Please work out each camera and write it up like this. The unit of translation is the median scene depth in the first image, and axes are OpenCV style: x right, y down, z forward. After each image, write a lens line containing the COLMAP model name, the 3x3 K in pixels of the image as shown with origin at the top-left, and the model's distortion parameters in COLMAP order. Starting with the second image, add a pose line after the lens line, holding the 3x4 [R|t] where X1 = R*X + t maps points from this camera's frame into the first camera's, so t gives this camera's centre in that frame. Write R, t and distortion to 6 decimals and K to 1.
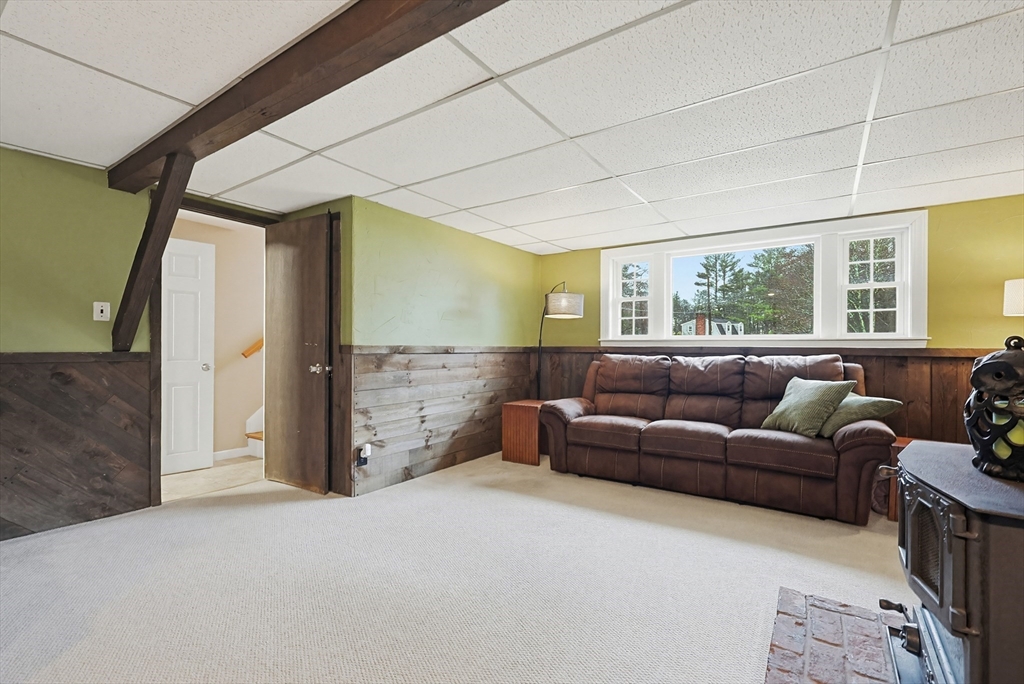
lens RADIAL K [[460.2, 0, 512.0], [0, 460.2, 342.0], [0, 0, 1]] dist [-0.000946, 0.000209]
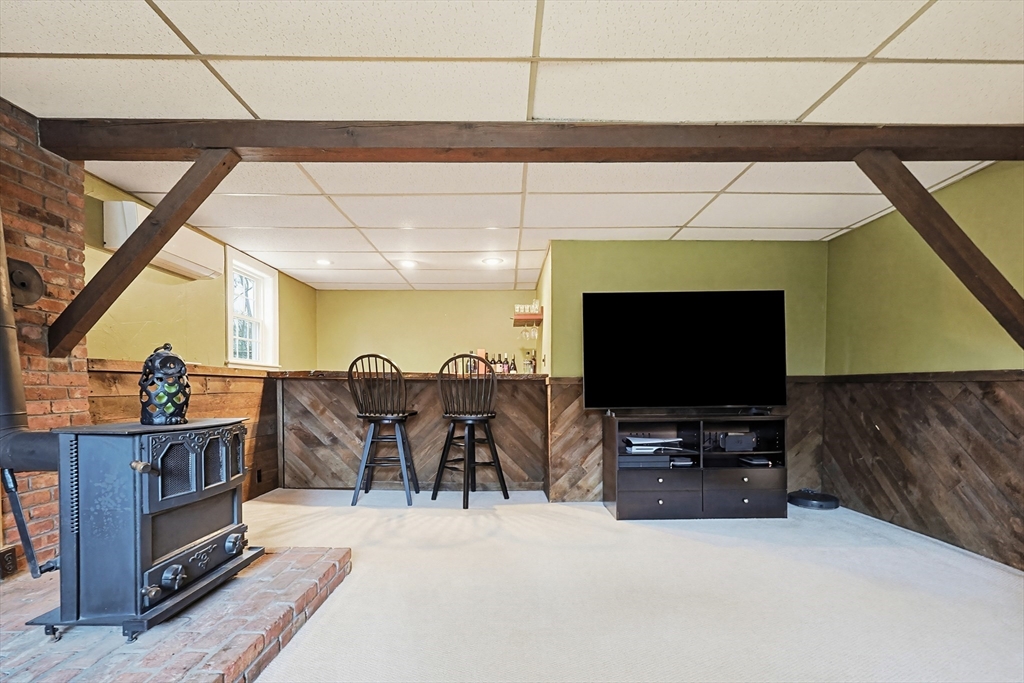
lens RADIAL K [[442.8, 0, 513.3], [0, 442.8, 389.5], [0, 0, 1]] dist [-0.000302, 0.000031]
pose [[-0.818938, 0.001533, -0.573880, 0.320978], [0.002977, 0.999994, -0.001577, 0.060039], [0.573874, -0.002999, -0.818938, 1.181488]]
